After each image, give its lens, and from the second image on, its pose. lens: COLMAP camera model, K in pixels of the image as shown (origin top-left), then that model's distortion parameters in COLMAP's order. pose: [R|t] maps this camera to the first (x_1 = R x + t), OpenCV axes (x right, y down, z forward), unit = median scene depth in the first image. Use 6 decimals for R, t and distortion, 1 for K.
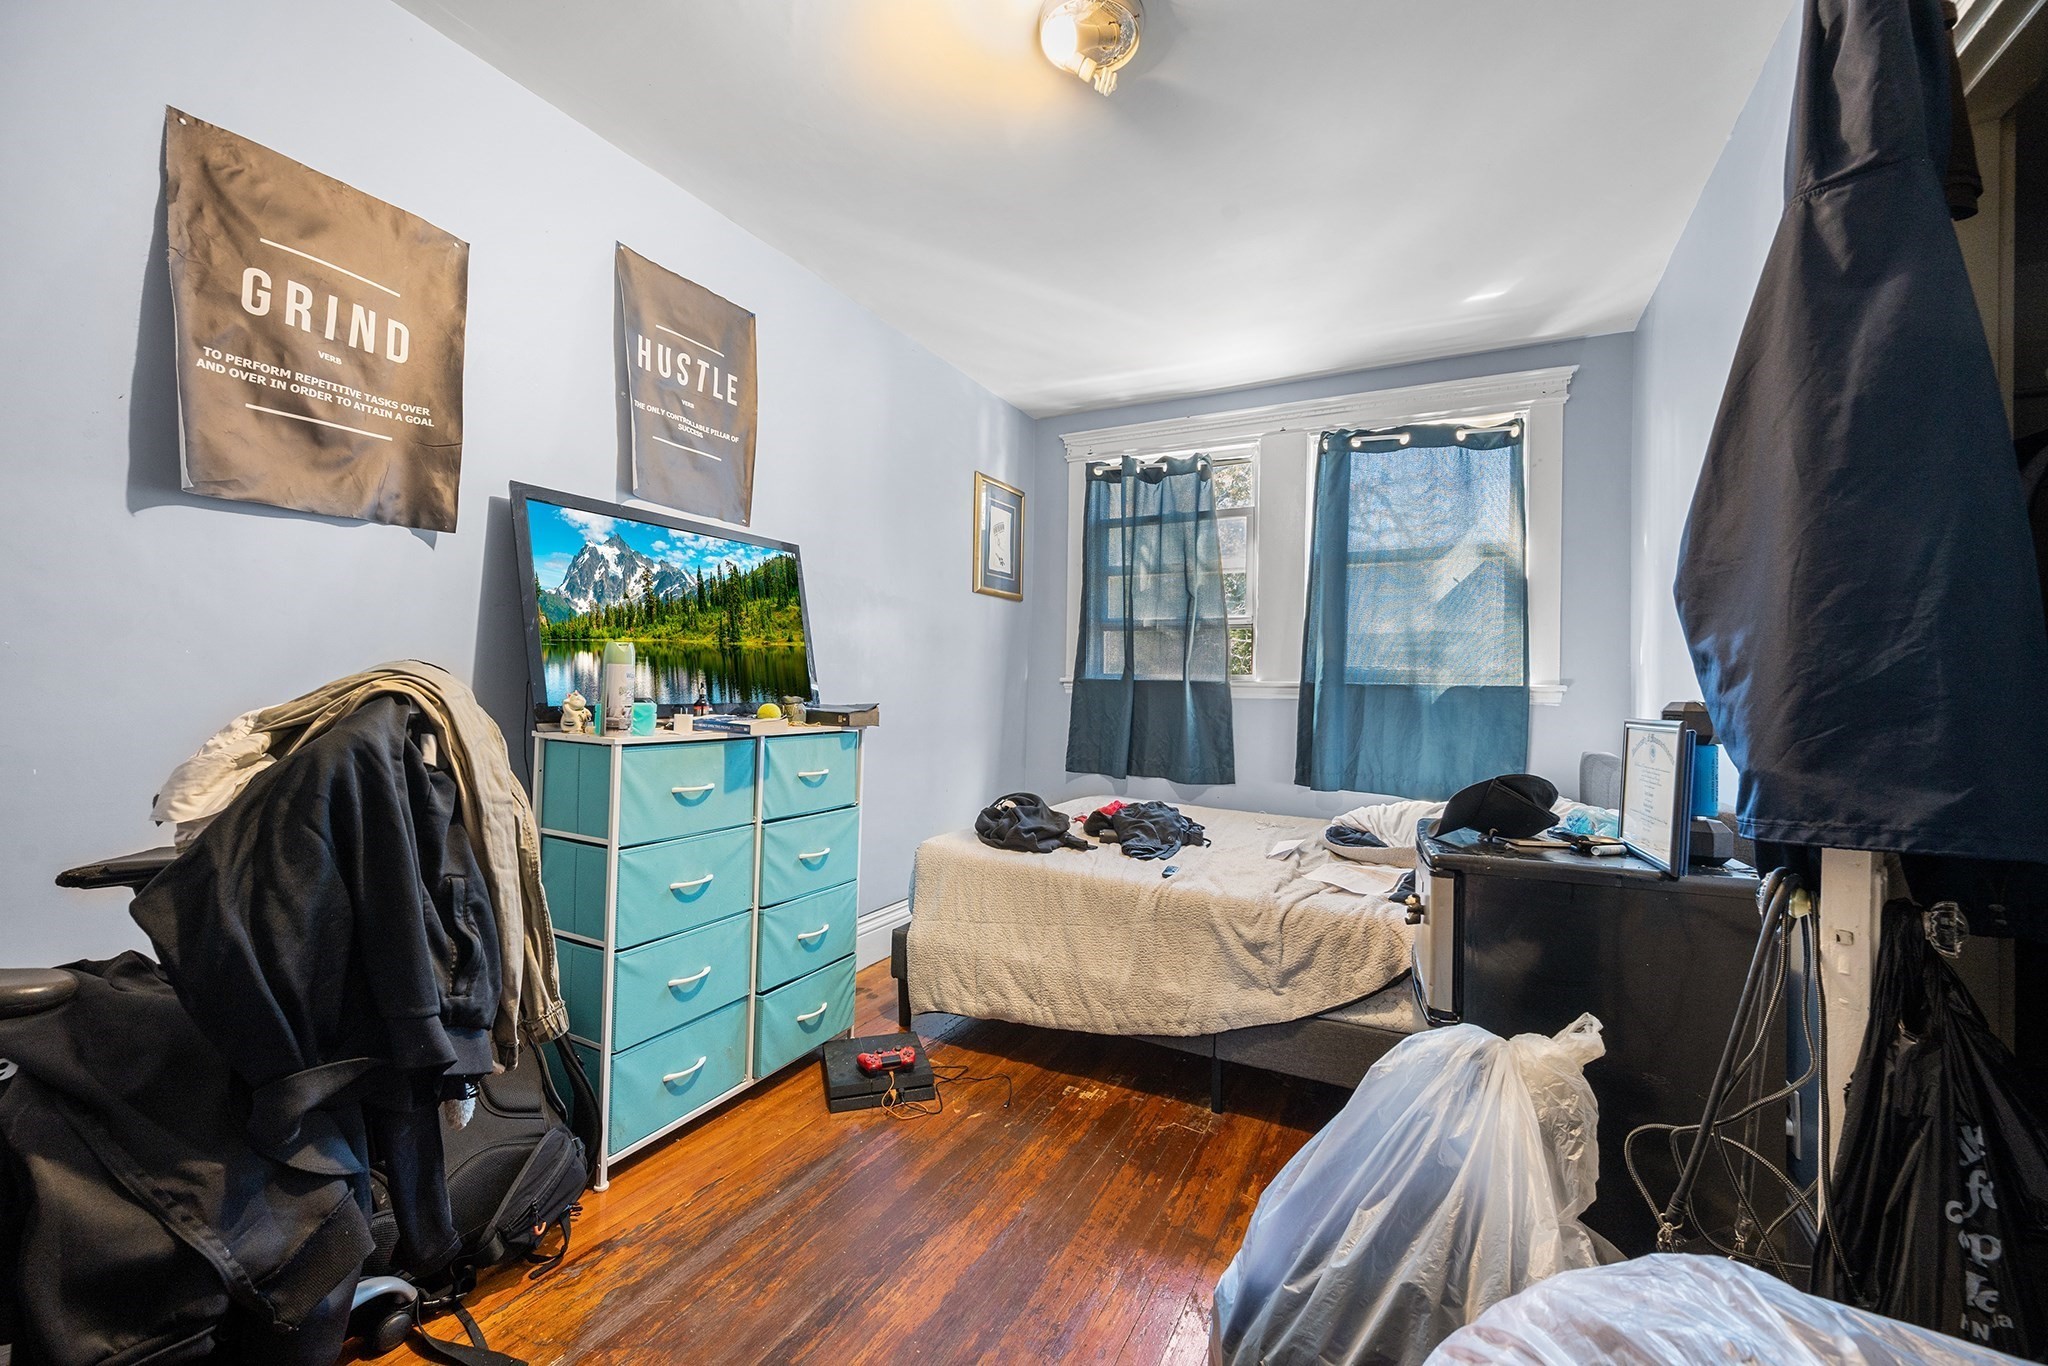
lens RADIAL K [[809.1, 0, 1024.8], [0, 809.1, 677.2], [0, 0, 1]] dist [0.000845, -0.000128]
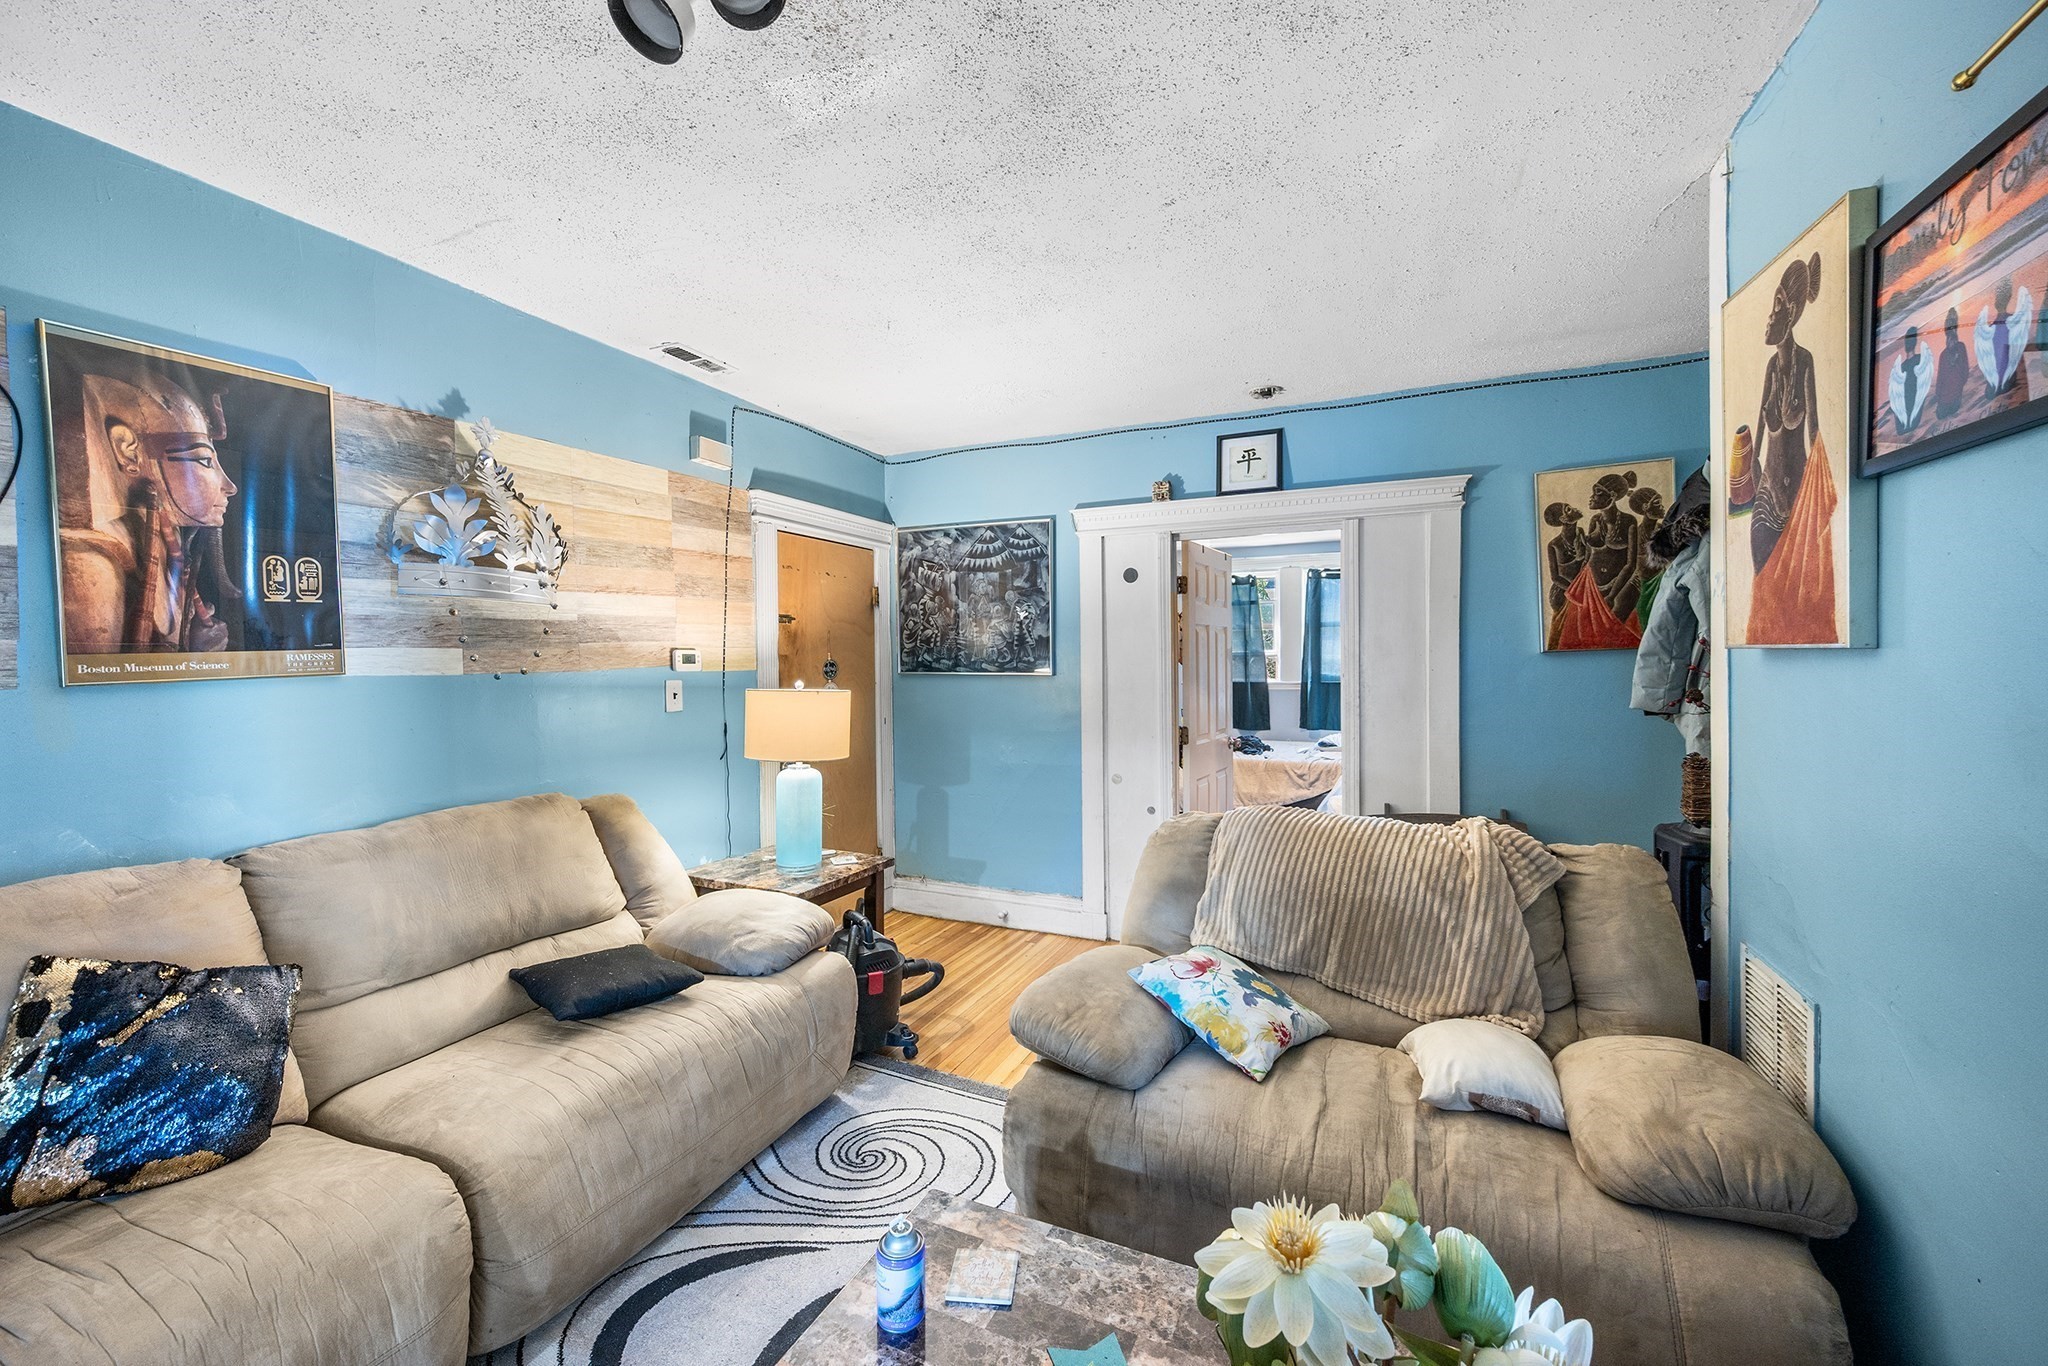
lens RADIAL K [[809.1, 0, 1028.7], [0, 809.1, 667.3], [0, 0, 1]] dist [0.000845, -0.000128]
pose [[0.997945, -0.028487, 0.057395, -0.847008], [0.027412, 0.999436, 0.019420, -0.157493], [-0.057916, -0.017806, 0.998163, -1.863240]]
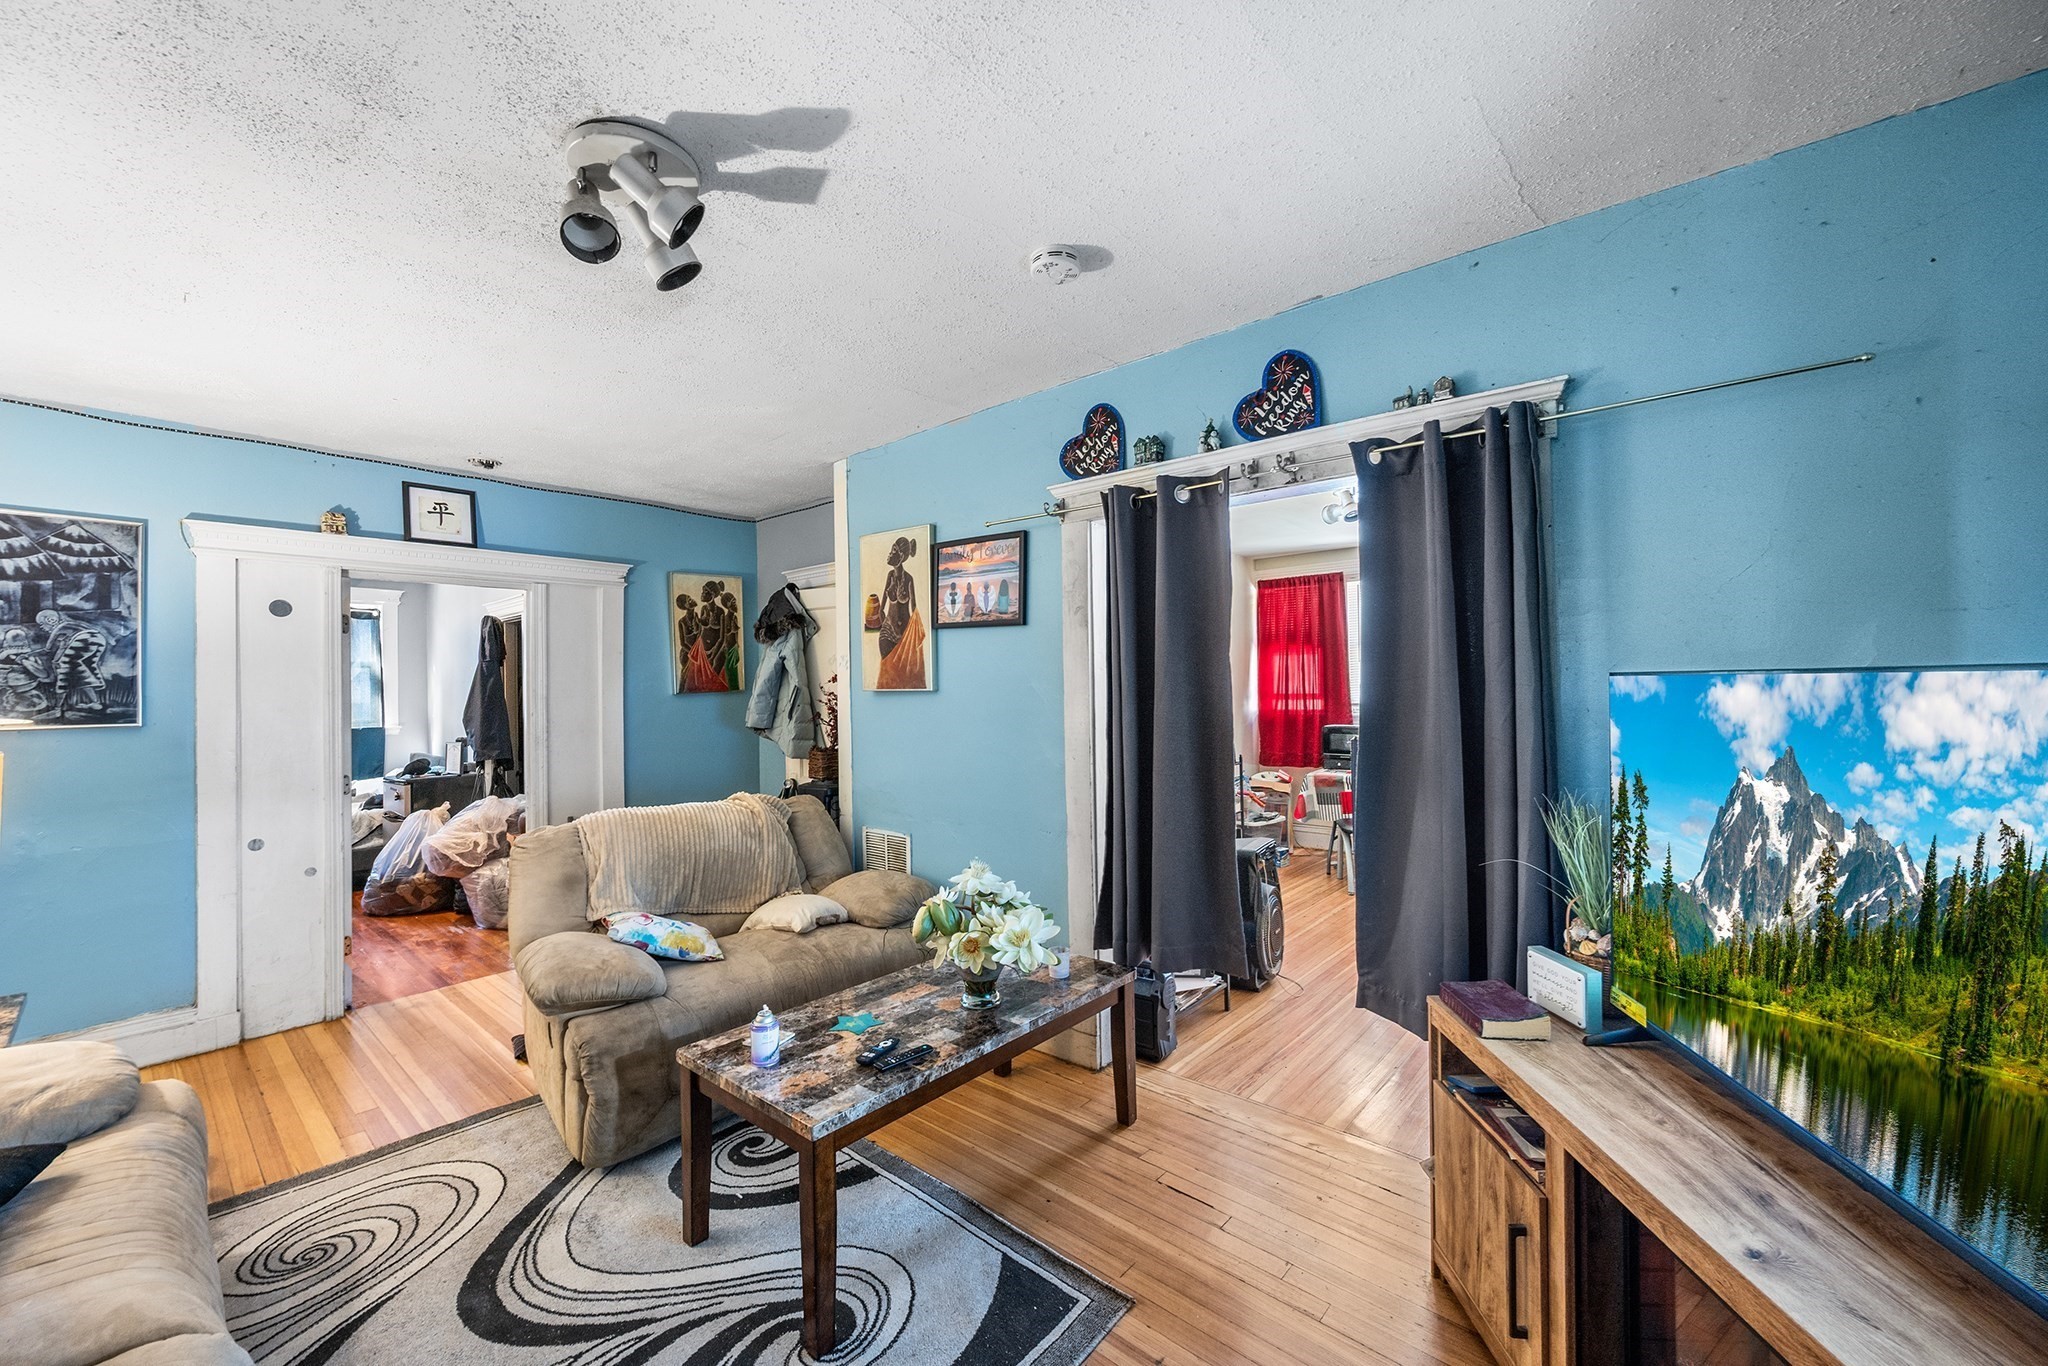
lens RADIAL K [[809.1, 0, 1027.5], [0, 809.1, 673.9], [0, 0, 1]] dist [0.000845, -0.000128]
pose [[0.227913, -0.006123, 0.973662, -1.705984], [0.012428, 0.999917, 0.003378, -0.179628], [-0.973602, 0.011331, 0.227971, -1.856931]]
